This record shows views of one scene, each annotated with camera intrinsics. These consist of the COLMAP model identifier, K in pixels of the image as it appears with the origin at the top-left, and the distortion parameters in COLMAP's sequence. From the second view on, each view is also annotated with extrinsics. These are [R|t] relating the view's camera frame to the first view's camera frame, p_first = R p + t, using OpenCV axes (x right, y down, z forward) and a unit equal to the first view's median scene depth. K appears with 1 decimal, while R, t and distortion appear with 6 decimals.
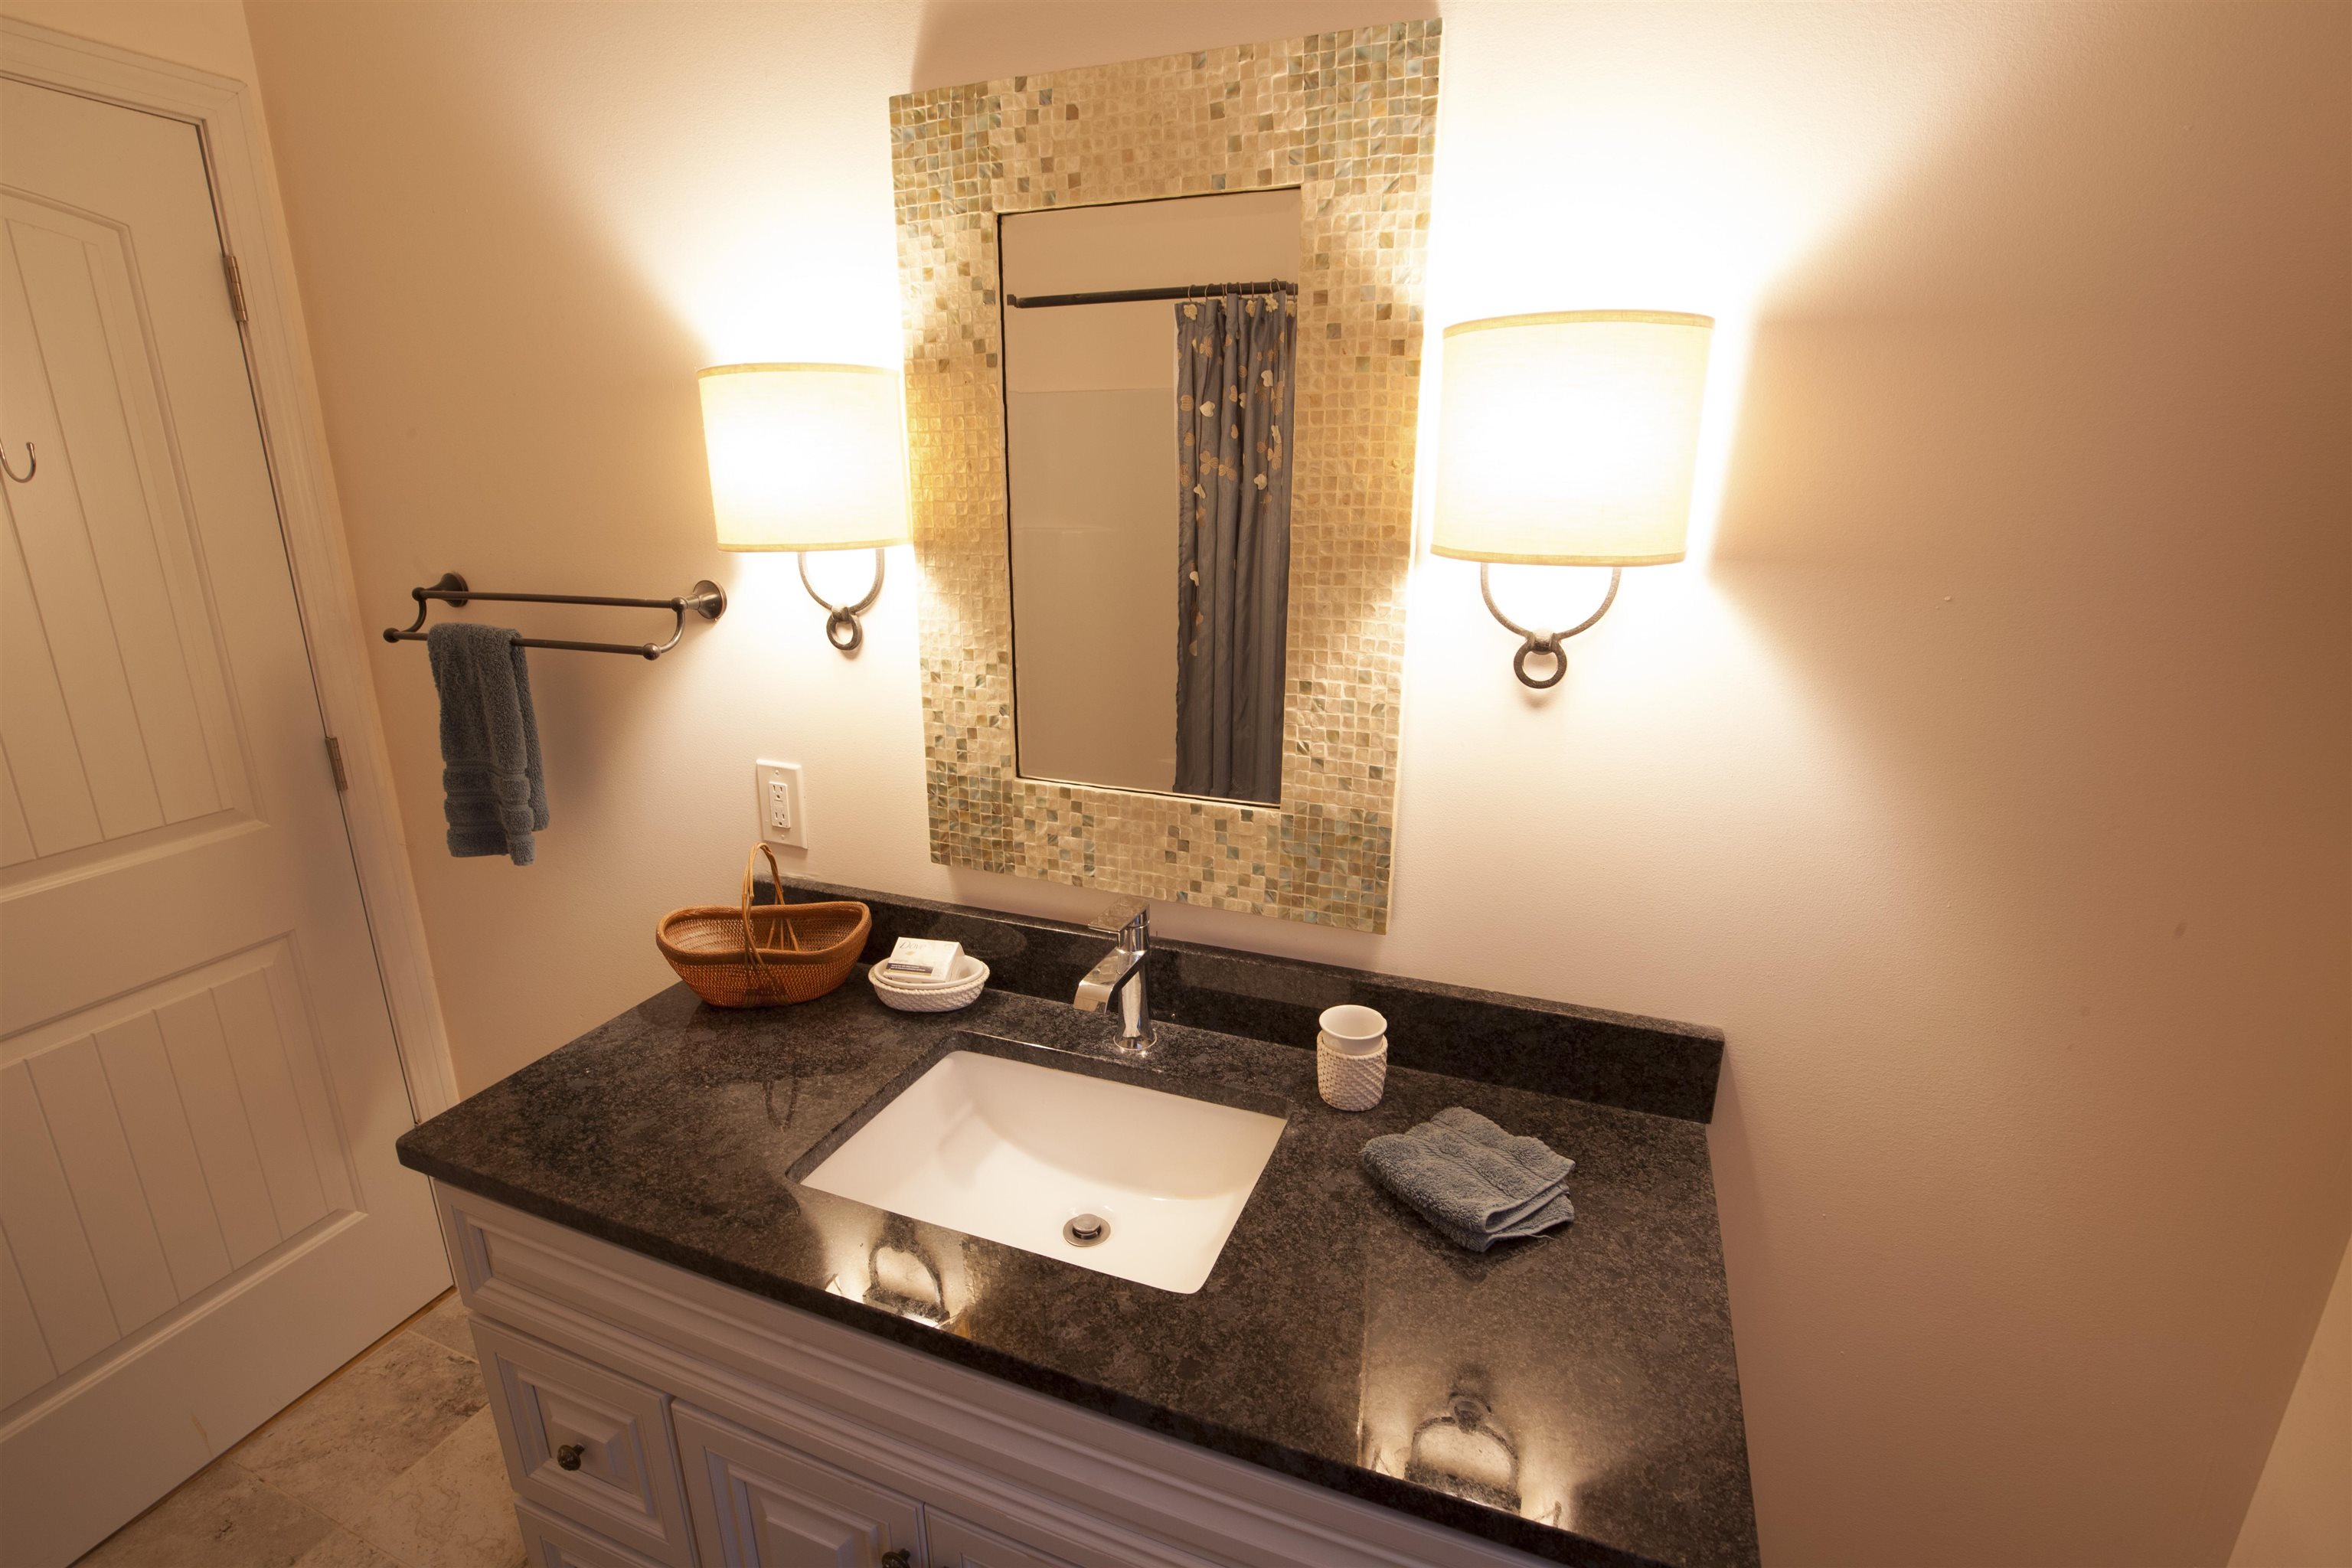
lens RADIAL K [[1076.2, 0, 1175.6], [0, 1076.2, 782.7], [0, 0, 1]] dist [-0.037286, 0.007791]
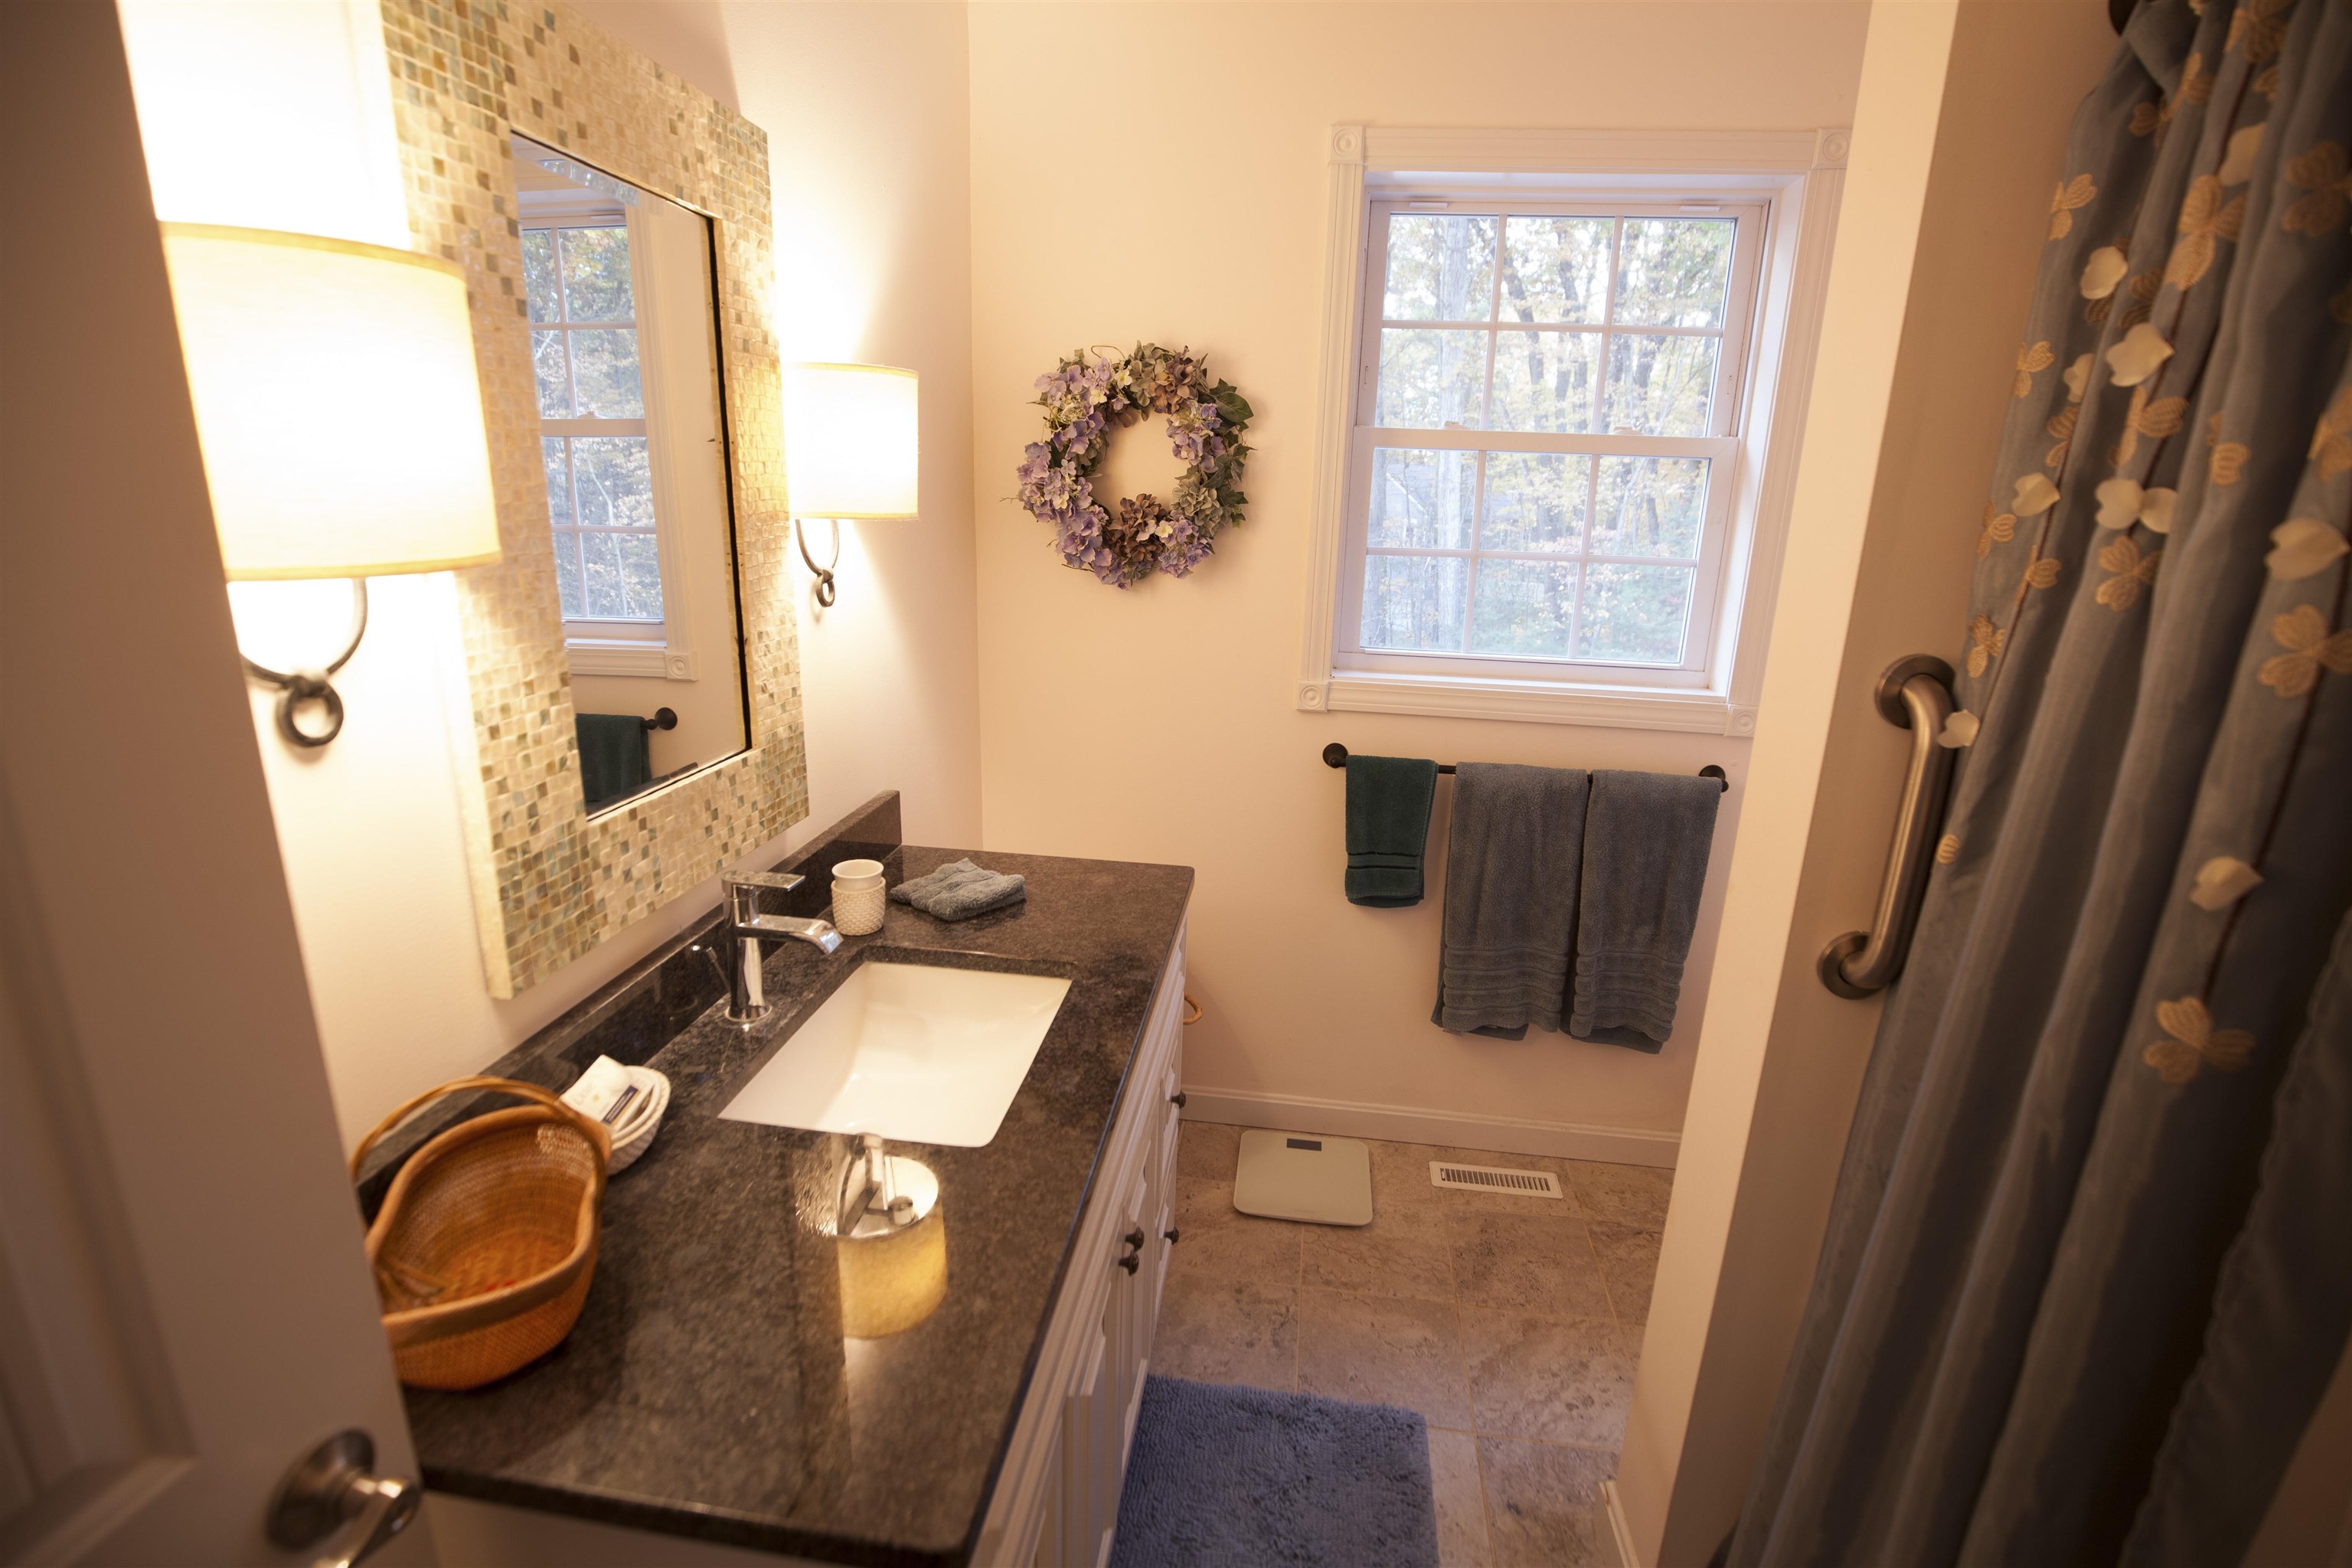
lens RADIAL K [[1076.2, 0, 1170.2], [0, 1076.2, 784.4], [0, 0, 1]] dist [-0.037286, 0.007791]
pose [[-0.241611, -0.265663, 0.933299, -1.028001], [0.247331, 0.913168, 0.323962, -0.189255], [-0.938324, 0.309106, -0.154925, 0.715477]]
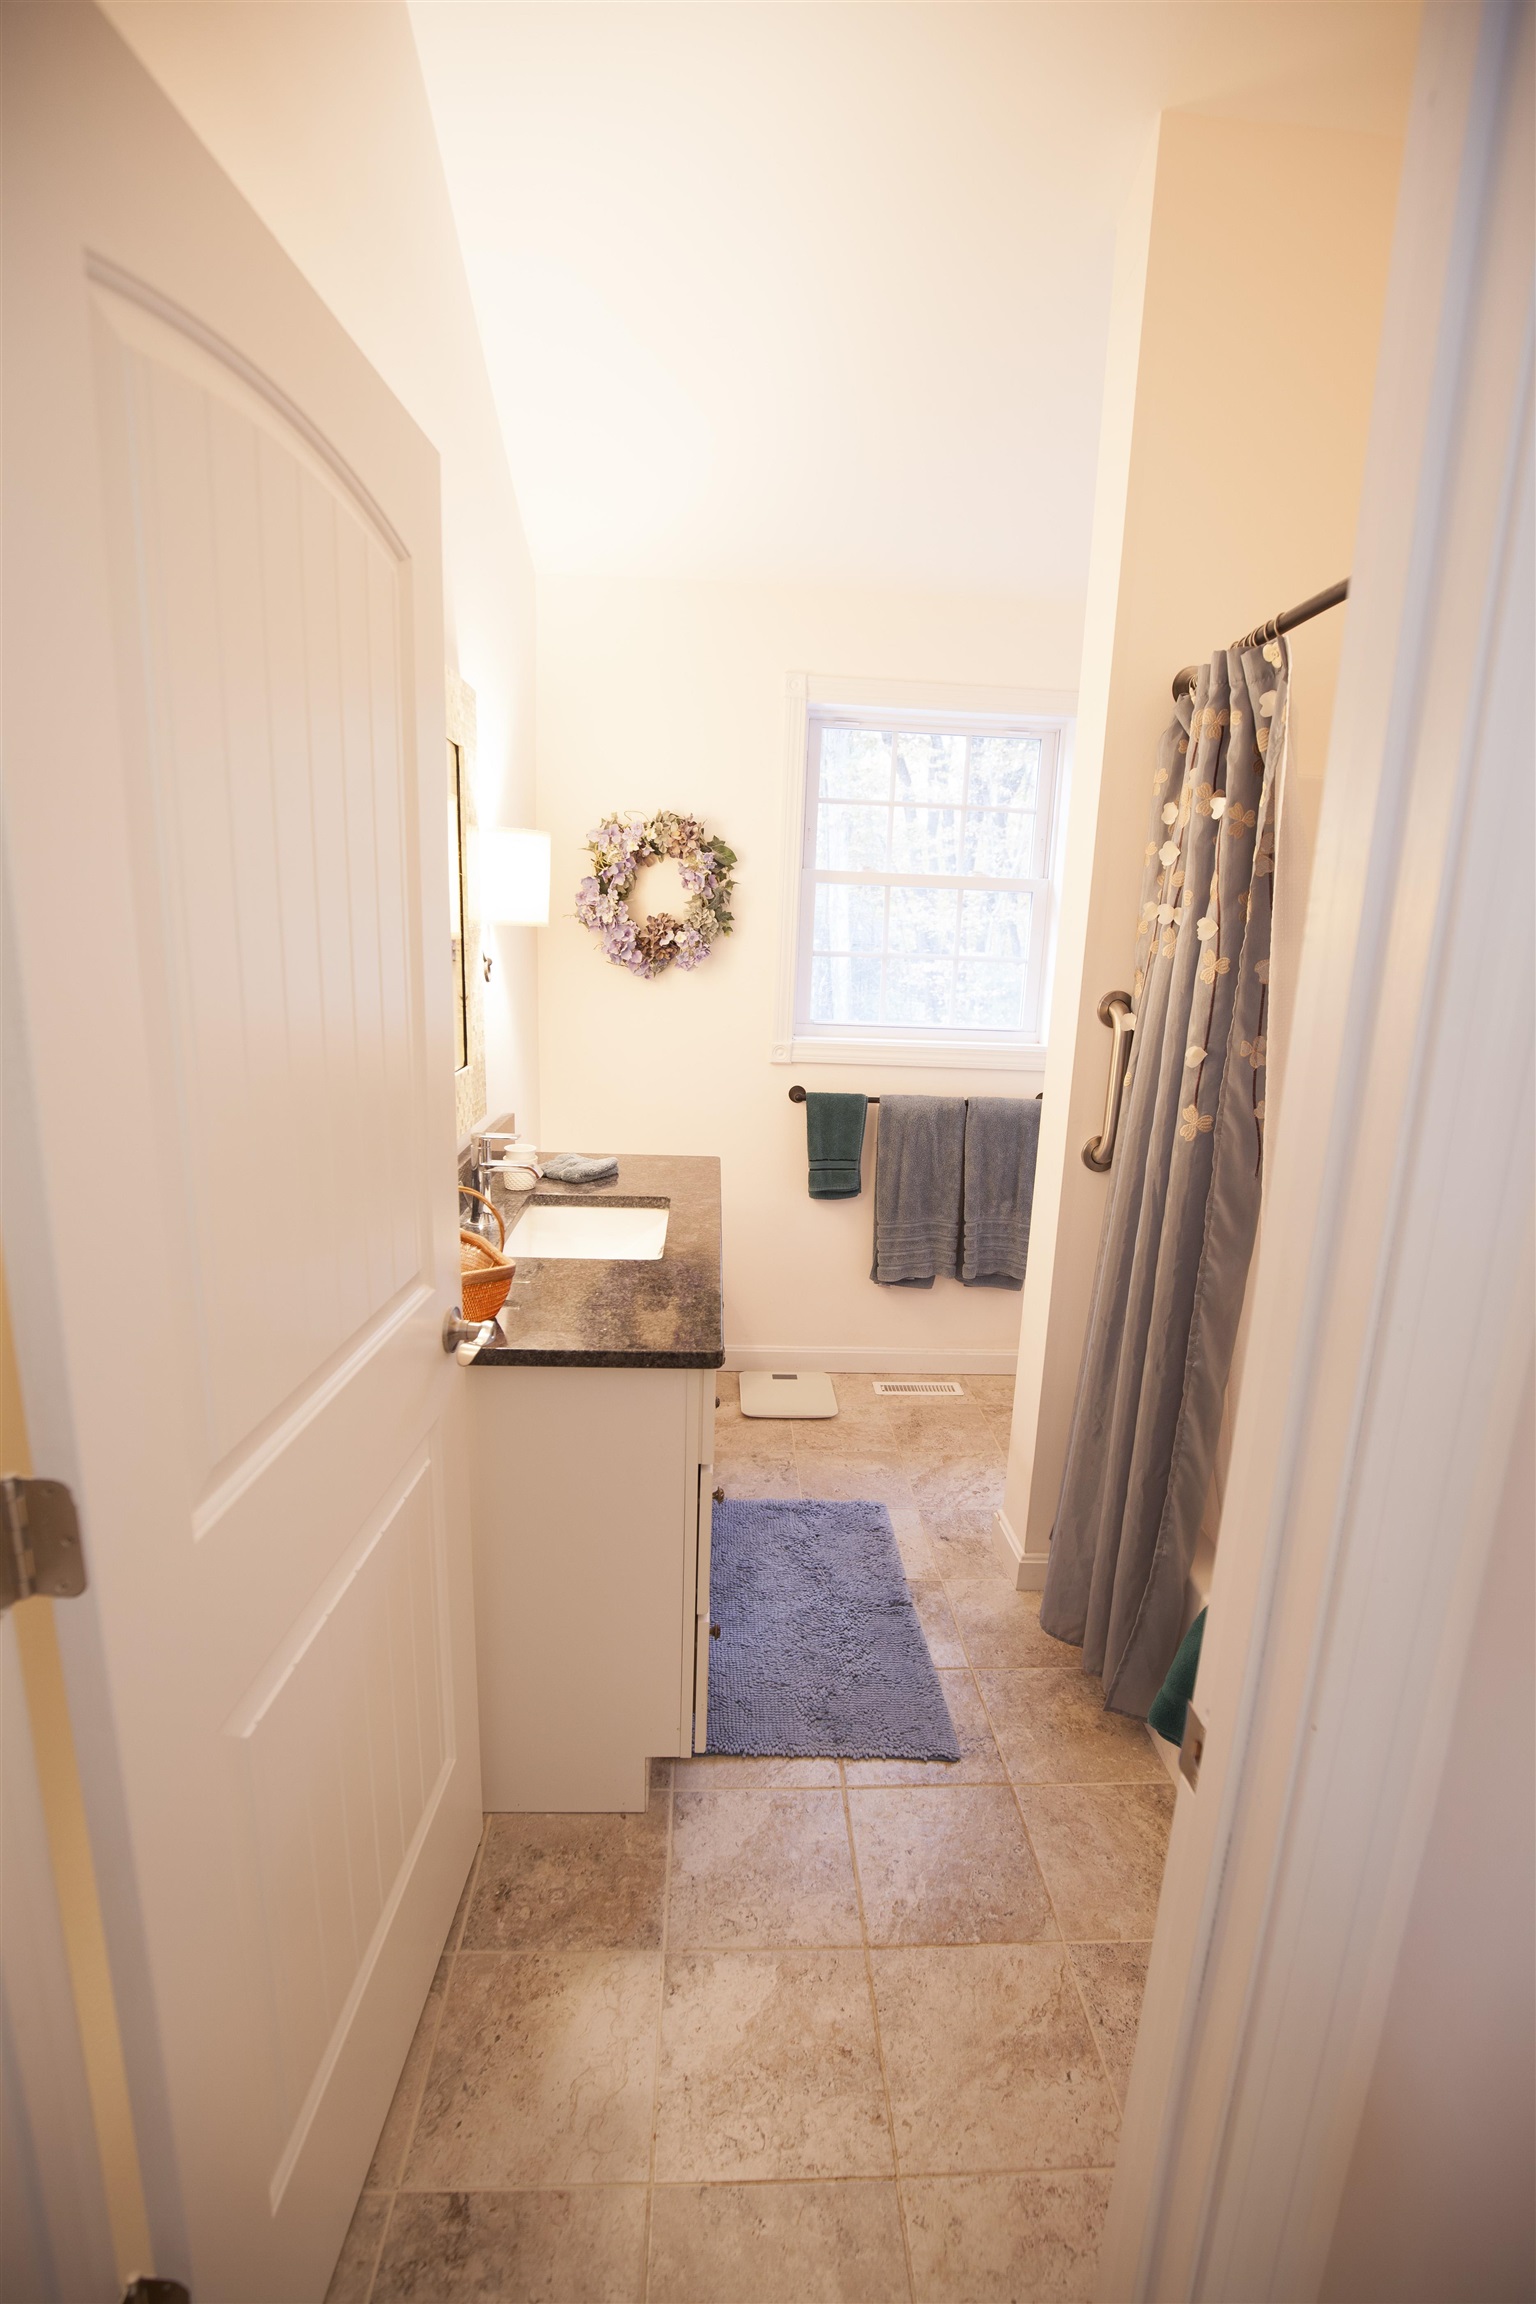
lens RADIAL K [[1054.2, 0, 771.0], [0, 1054.2, 1157.7], [0, 0, 1]] dist [-0.037286, 0.007791]
pose [[-0.418611, -0.215194, 0.882302, -2.356864], [0.220826, 0.918243, 0.328732, -0.405528], [-0.880909, 0.332446, -0.336866, 1.590891]]
